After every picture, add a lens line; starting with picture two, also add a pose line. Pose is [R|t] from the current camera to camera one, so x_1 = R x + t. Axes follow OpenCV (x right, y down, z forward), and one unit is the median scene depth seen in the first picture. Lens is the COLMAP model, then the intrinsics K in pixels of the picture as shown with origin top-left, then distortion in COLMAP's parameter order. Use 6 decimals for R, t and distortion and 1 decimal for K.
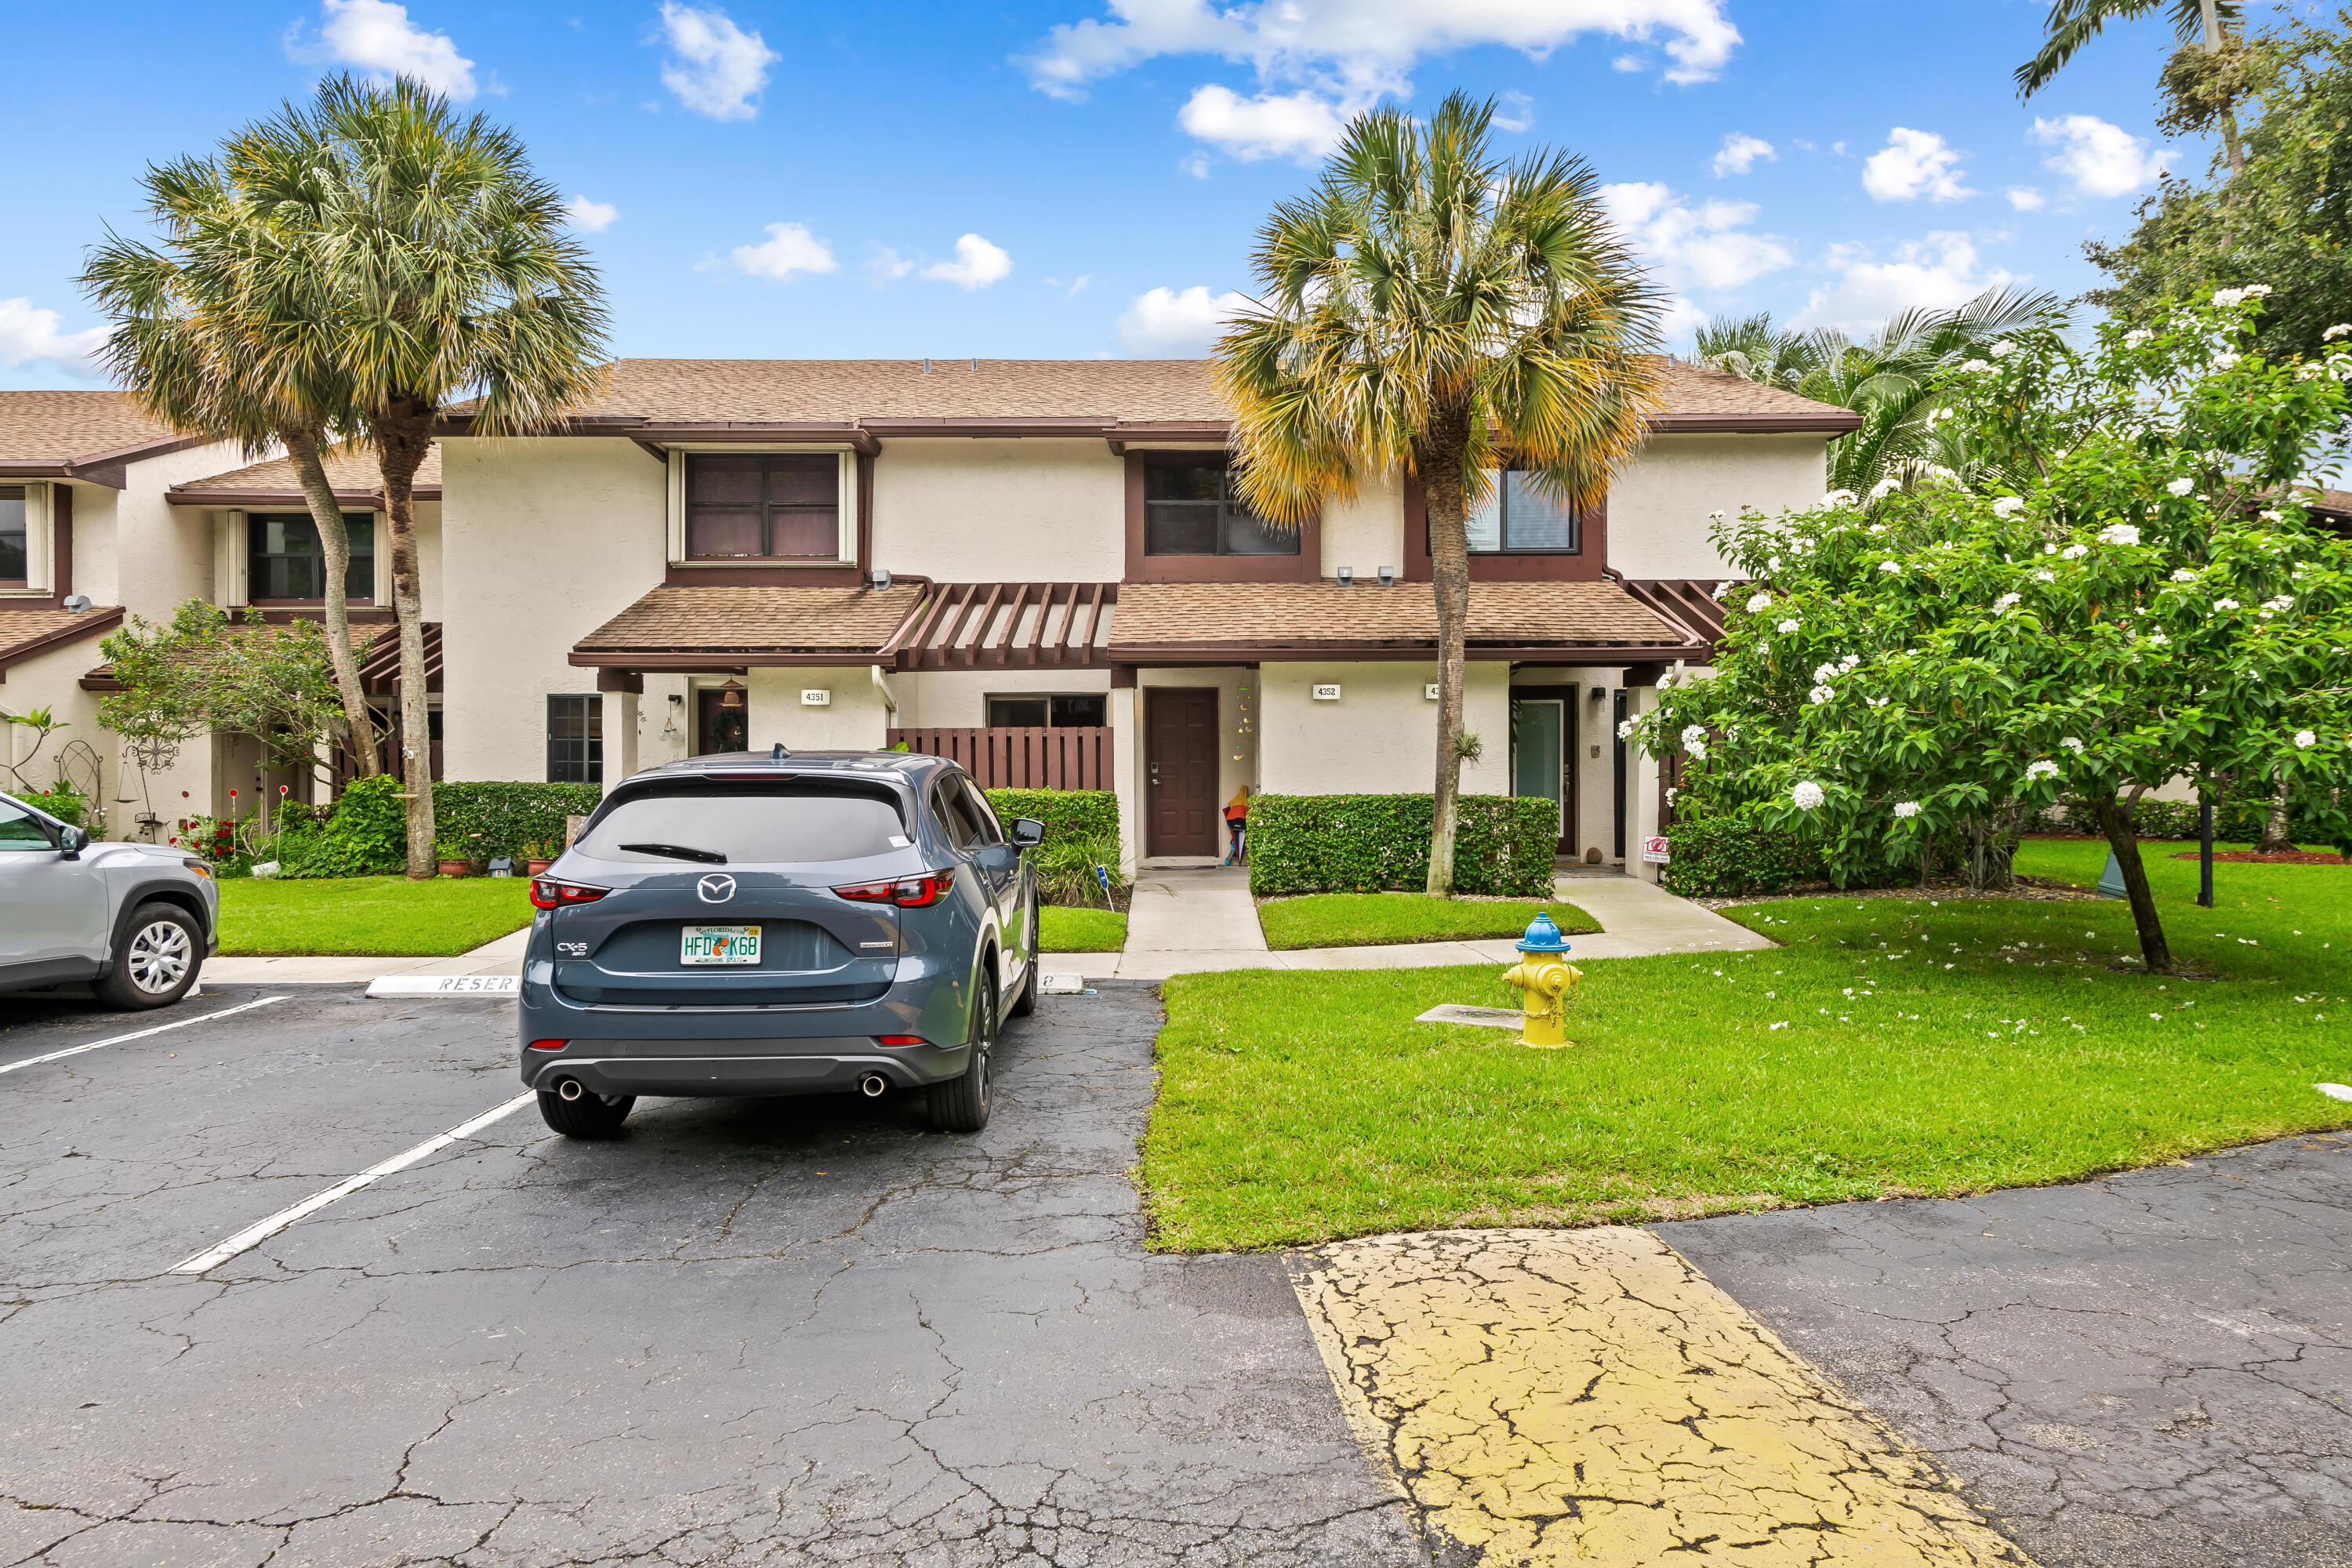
lens RADIAL K [[1419.5, 0, 1176.2], [0, 1419.5, 782.8], [0, 0, 1]] dist [0.001110, 0.000022]
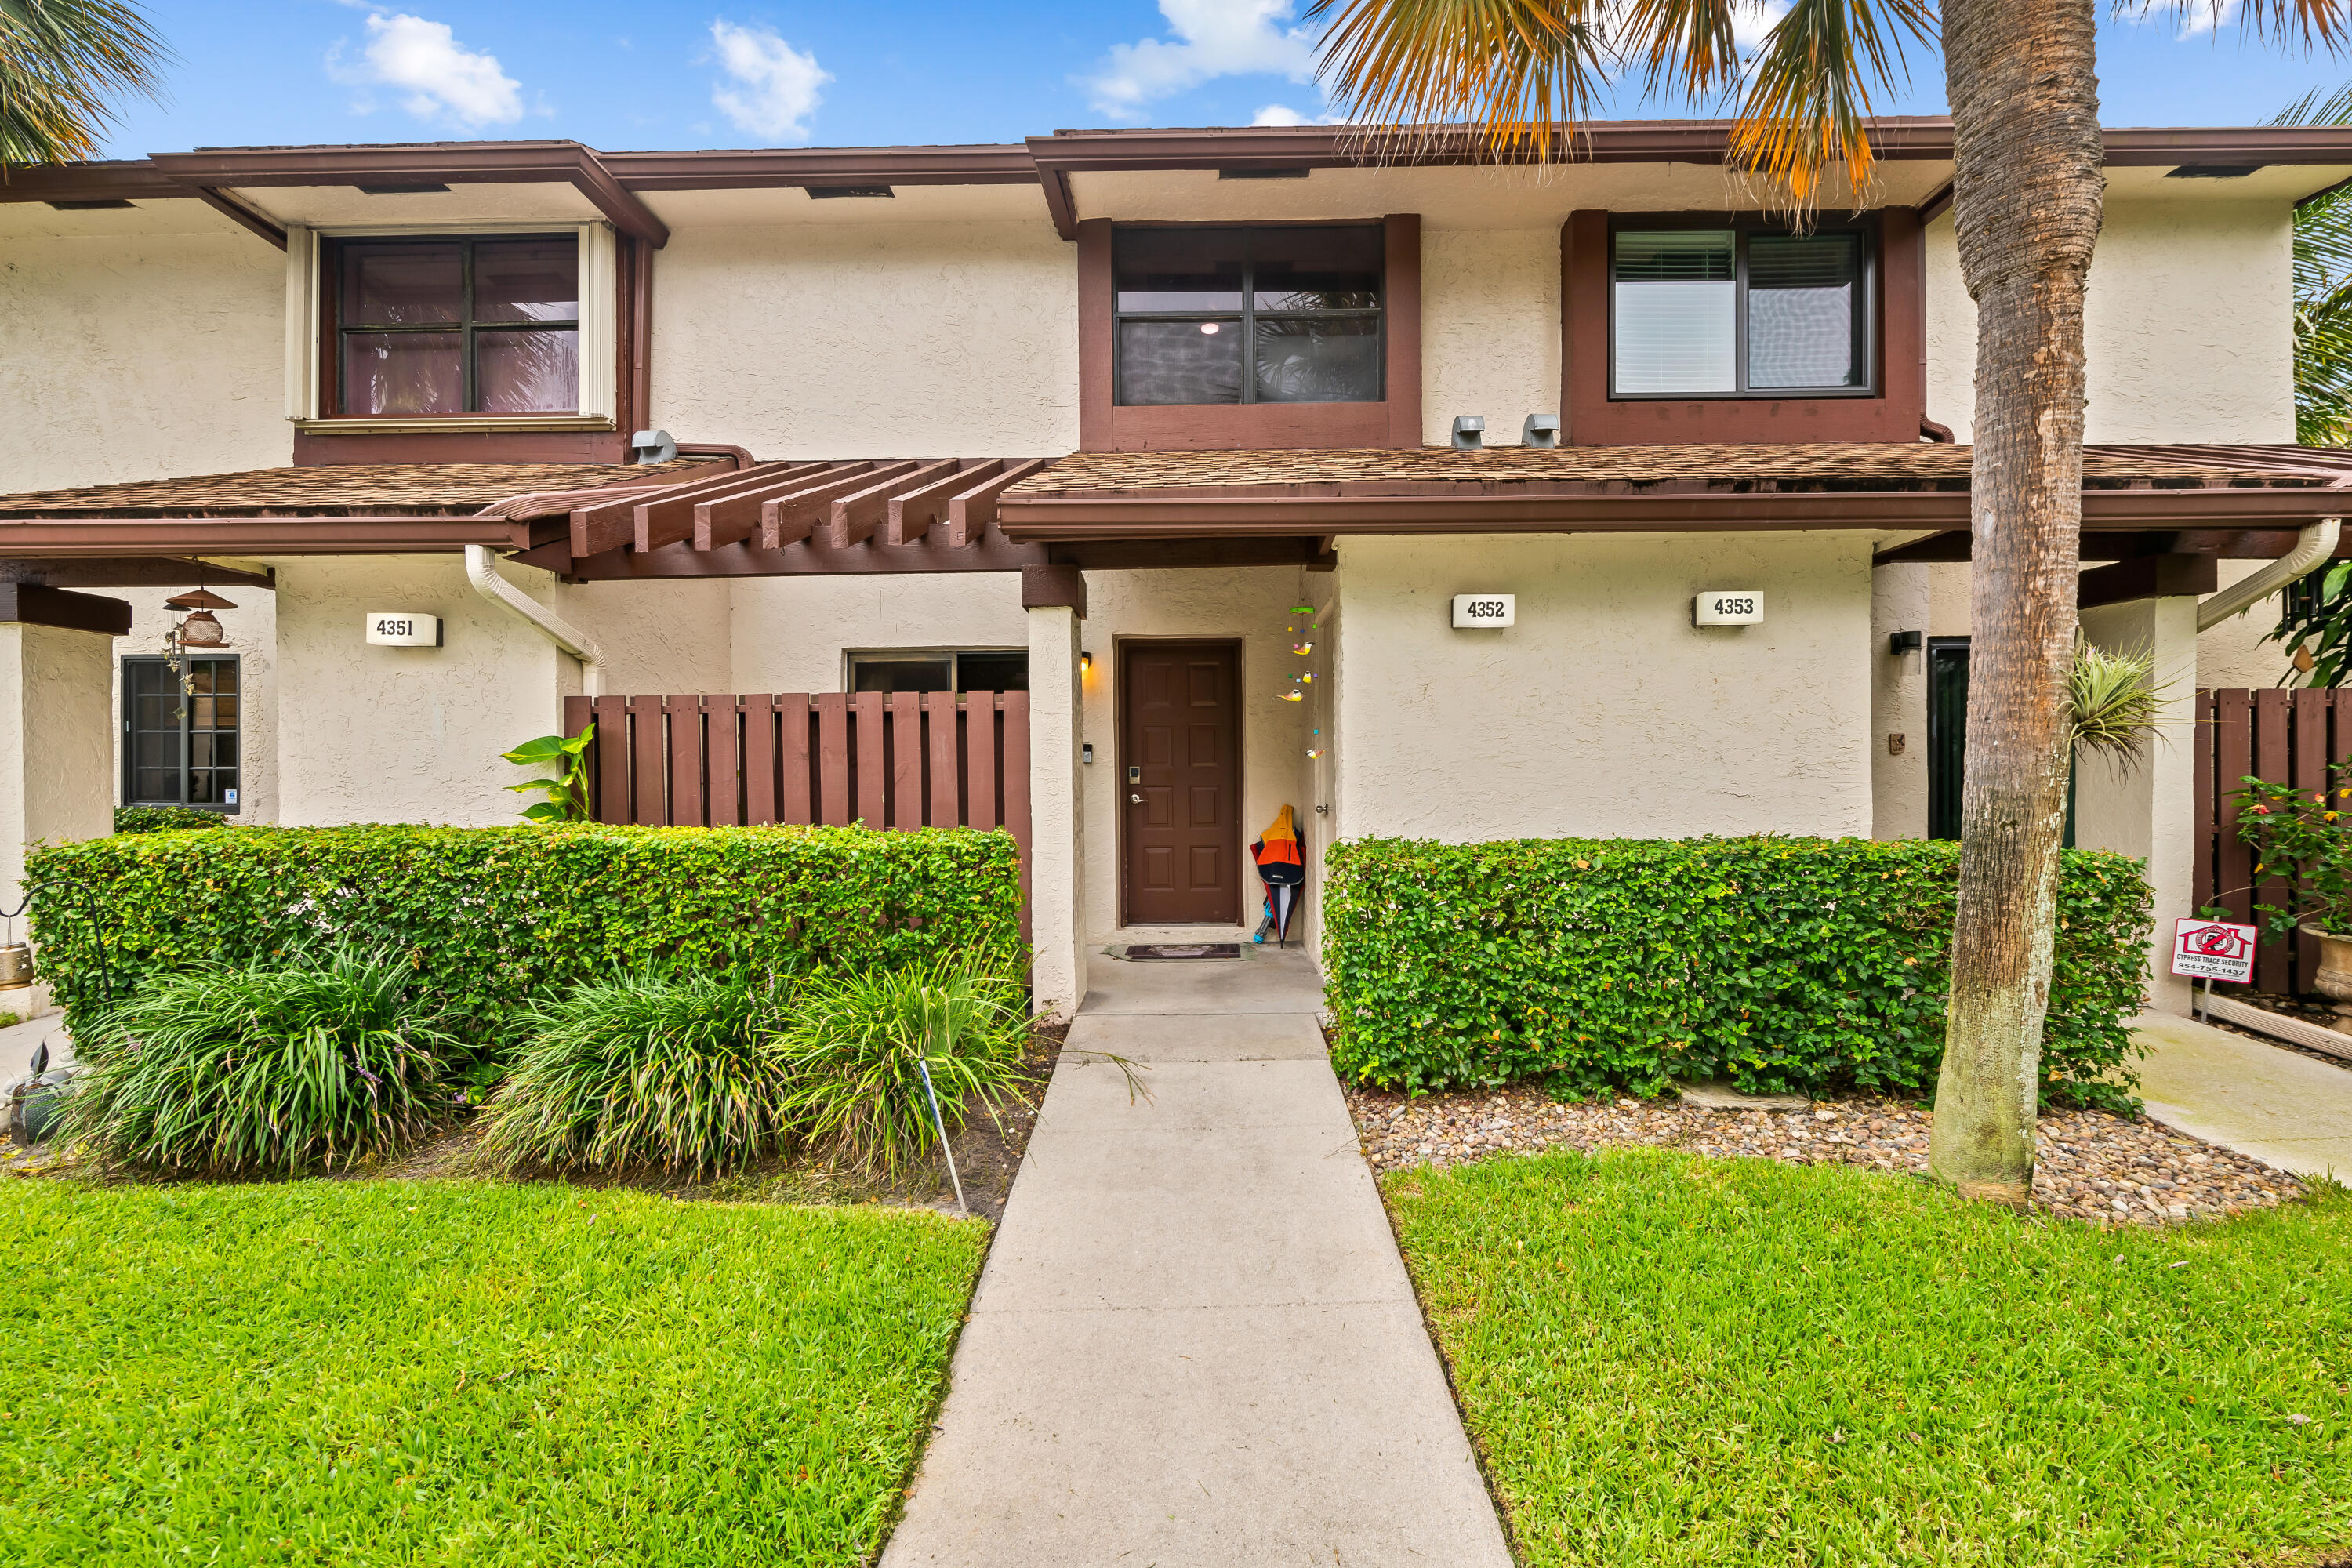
lens RADIAL K [[937.8, 0, 1185.9], [0, 937.8, 781.8], [0, 0, 1]] dist [-0.000803, -0.001989]
pose [[0.999958, -0.003335, -0.008593, 0.010700], [0.003331, 0.999994, -0.000381, -0.008025], [0.008594, 0.000352, 0.999963, 0.676460]]
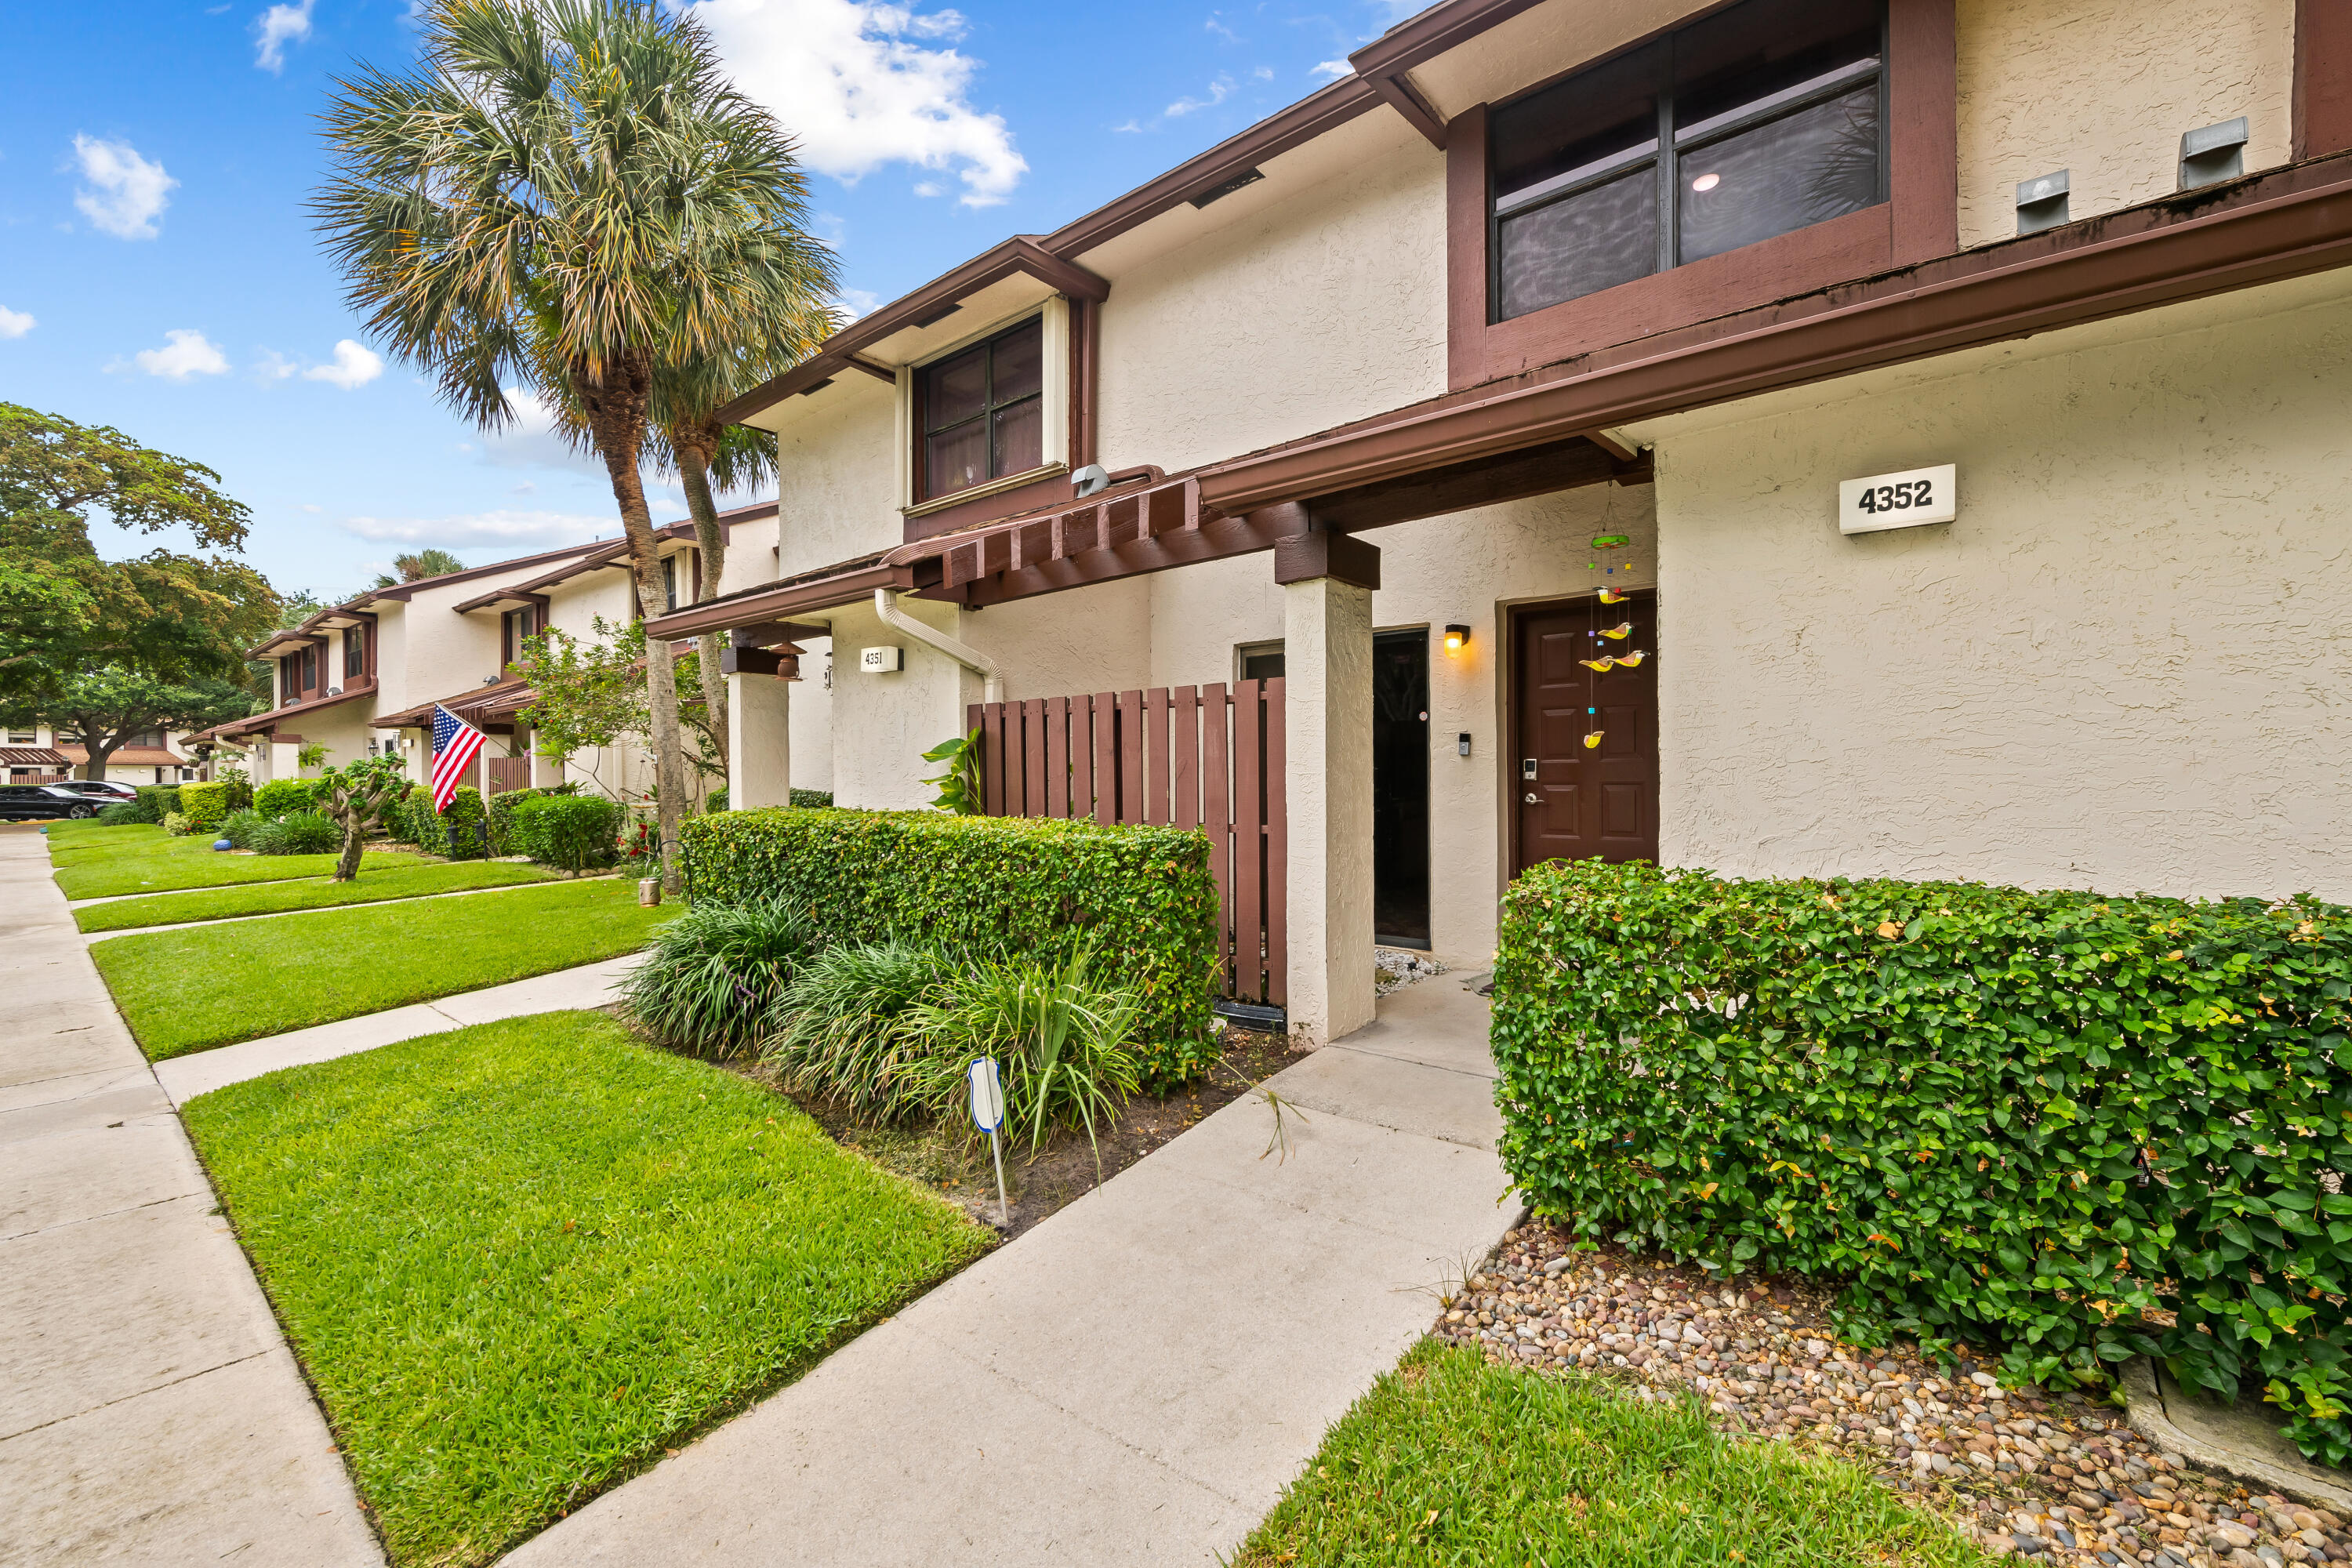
lens RADIAL K [[972.4, 0, 1183.5], [0, 972.4, 777.7], [0, 0, 1]] dist [-0.002417, -0.001555]
pose [[0.771909, 0.000541, -0.635732, 0.116818], [0.000564, 0.999999, 0.001536, -0.008754], [0.635732, -0.001544, 0.771908, 0.742587]]
